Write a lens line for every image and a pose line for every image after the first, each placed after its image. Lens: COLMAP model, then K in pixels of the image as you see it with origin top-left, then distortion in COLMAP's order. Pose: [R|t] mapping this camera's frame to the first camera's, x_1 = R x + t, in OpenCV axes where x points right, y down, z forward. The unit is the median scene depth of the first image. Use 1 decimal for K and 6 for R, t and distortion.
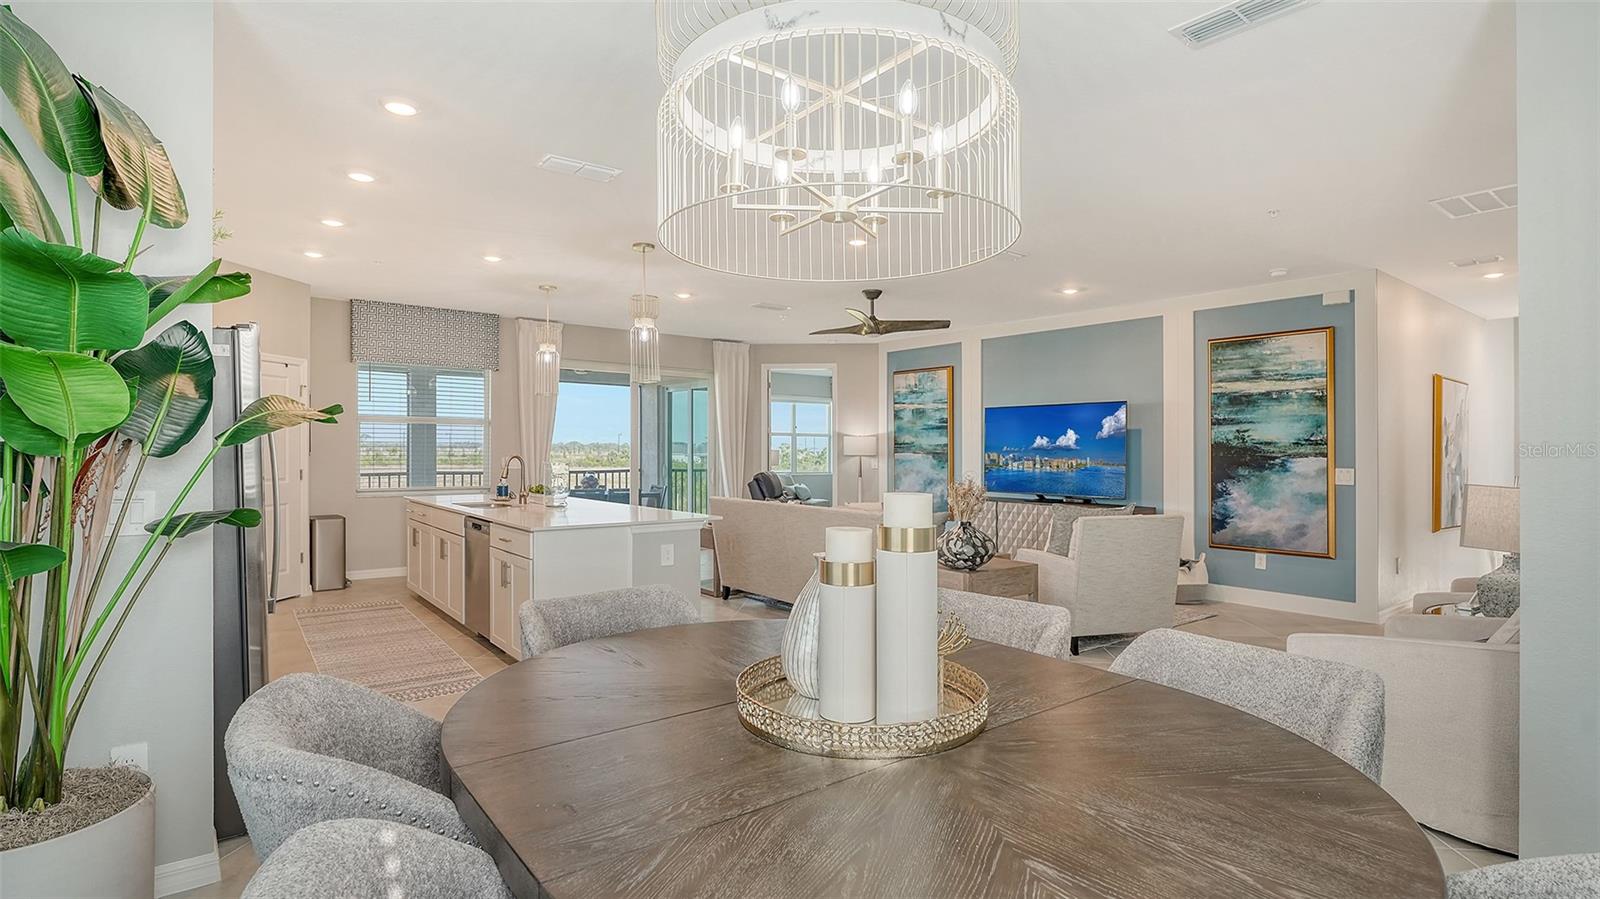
lens RADIAL K [[749.0, 0, 796.7], [0, 749.0, 449.4], [0, 0, 1]] dist [-0.039243, -0.000018]
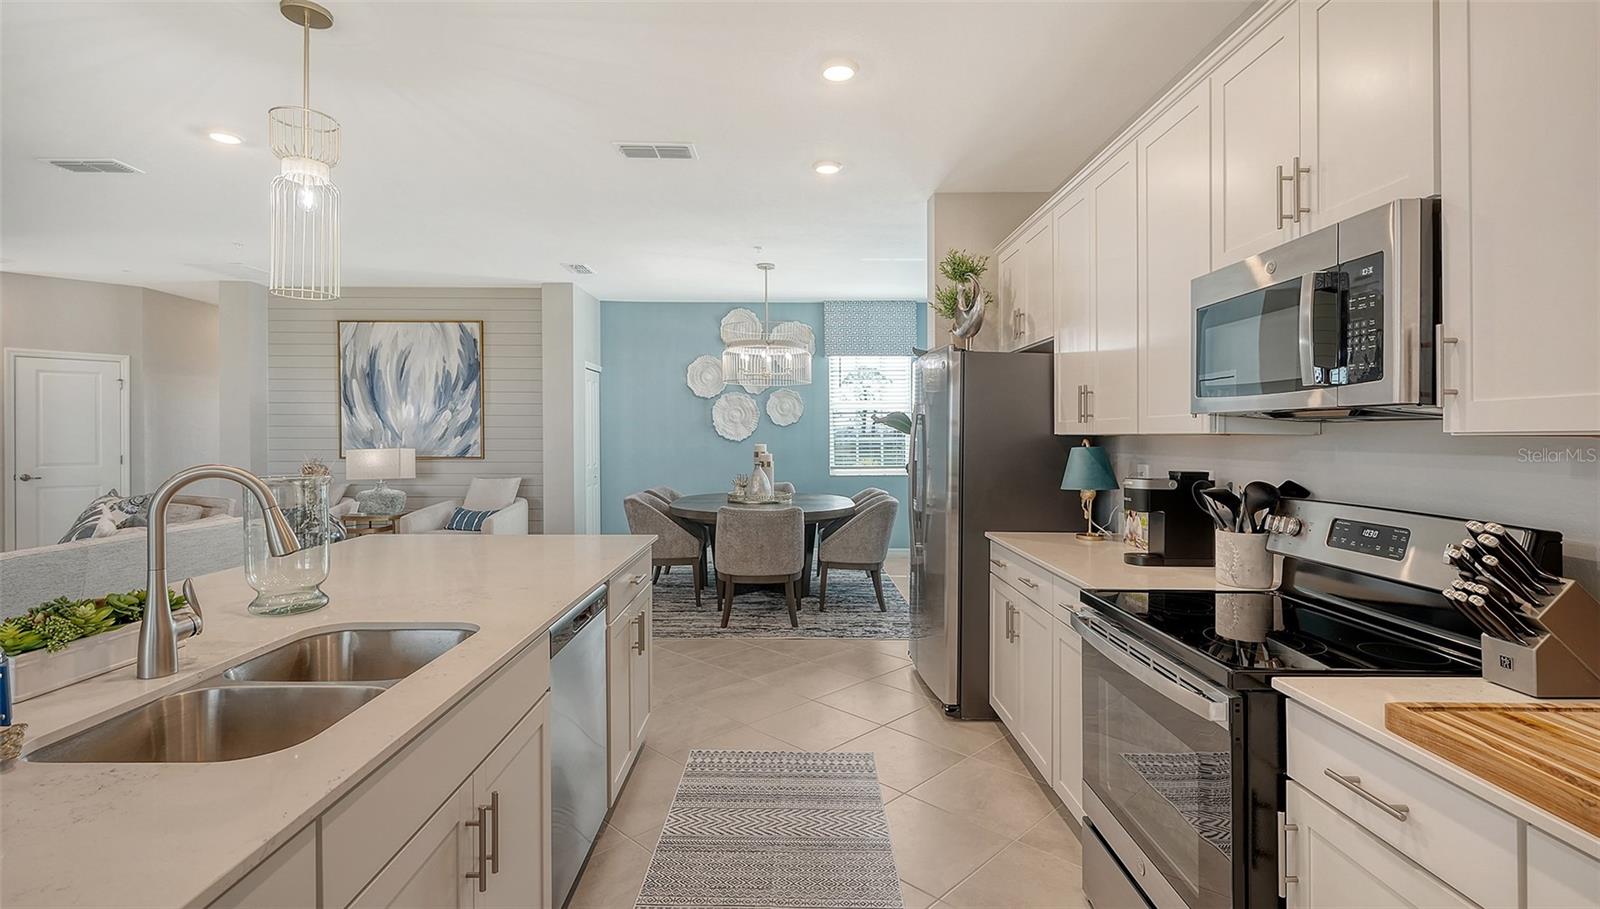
lens RADIAL K [[736.0, 0, 796.3], [0, 736.0, 434.2], [0, 0, 1]] dist [-0.001145, -0.000283]
pose [[-0.795170, -0.006715, 0.606349, -0.591053], [-0.005658, 0.999977, 0.003654, -0.001375], [-0.606360, -0.000525, -0.795190, 0.934059]]
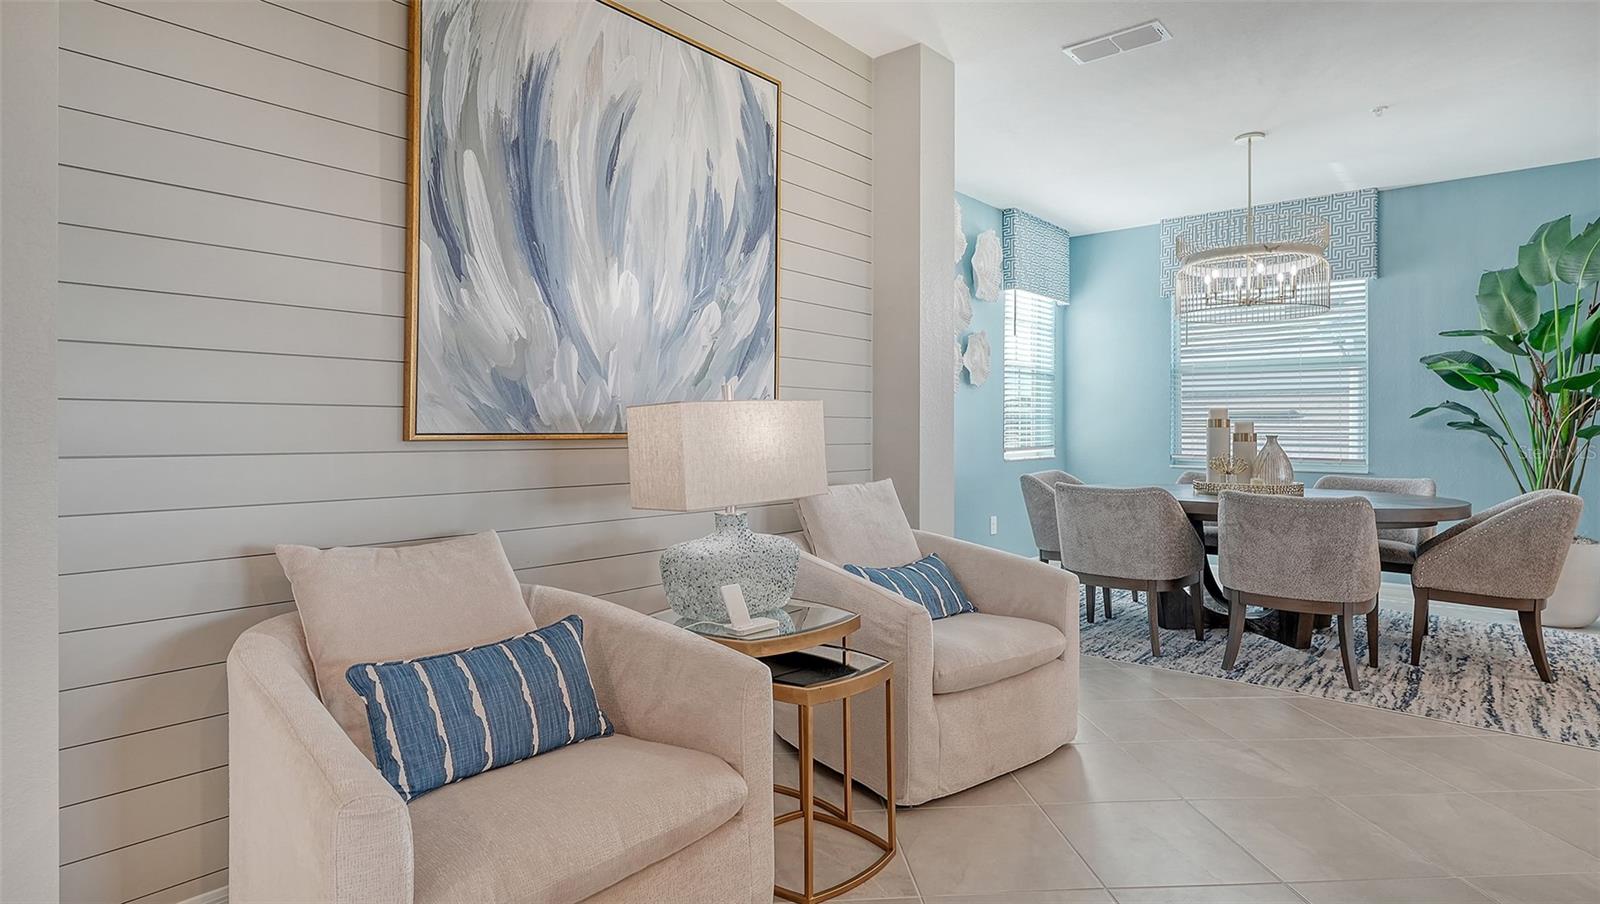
lens RADIAL K [[817.0, 0, 793.0], [0, 817.0, 423.8], [0, 0, 1]] dist [-0.001228, -0.000390]
pose [[-0.982902, -0.011241, -0.183784, 0.523867], [-0.010555, 0.999933, -0.004711, 0.036565], [0.183824, -0.002691, -0.982955, 0.815266]]
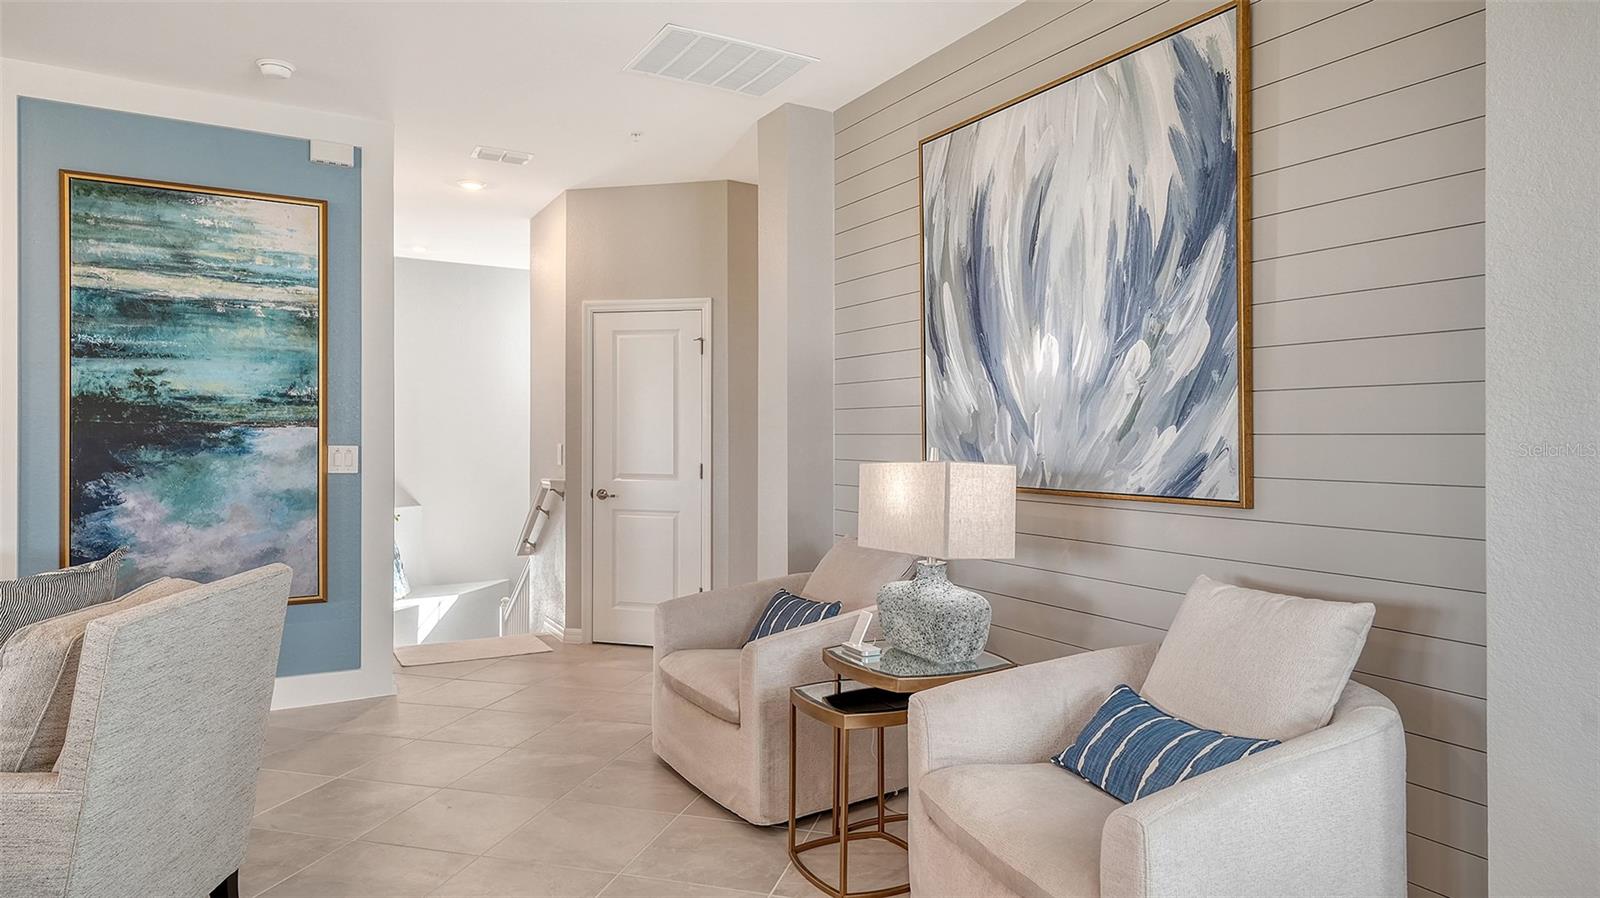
lens RADIAL K [[939.3, 0, 799.2], [0, 939.3, 437.9], [0, 0, 1]] dist [0.007555, 0.002013]
pose [[0.142649, -0.000790, 0.989773, 0.043814], [-0.006735, 0.999976, 0.001769, 0.014135], [-0.989750, -0.006919, 0.142640, 0.469588]]
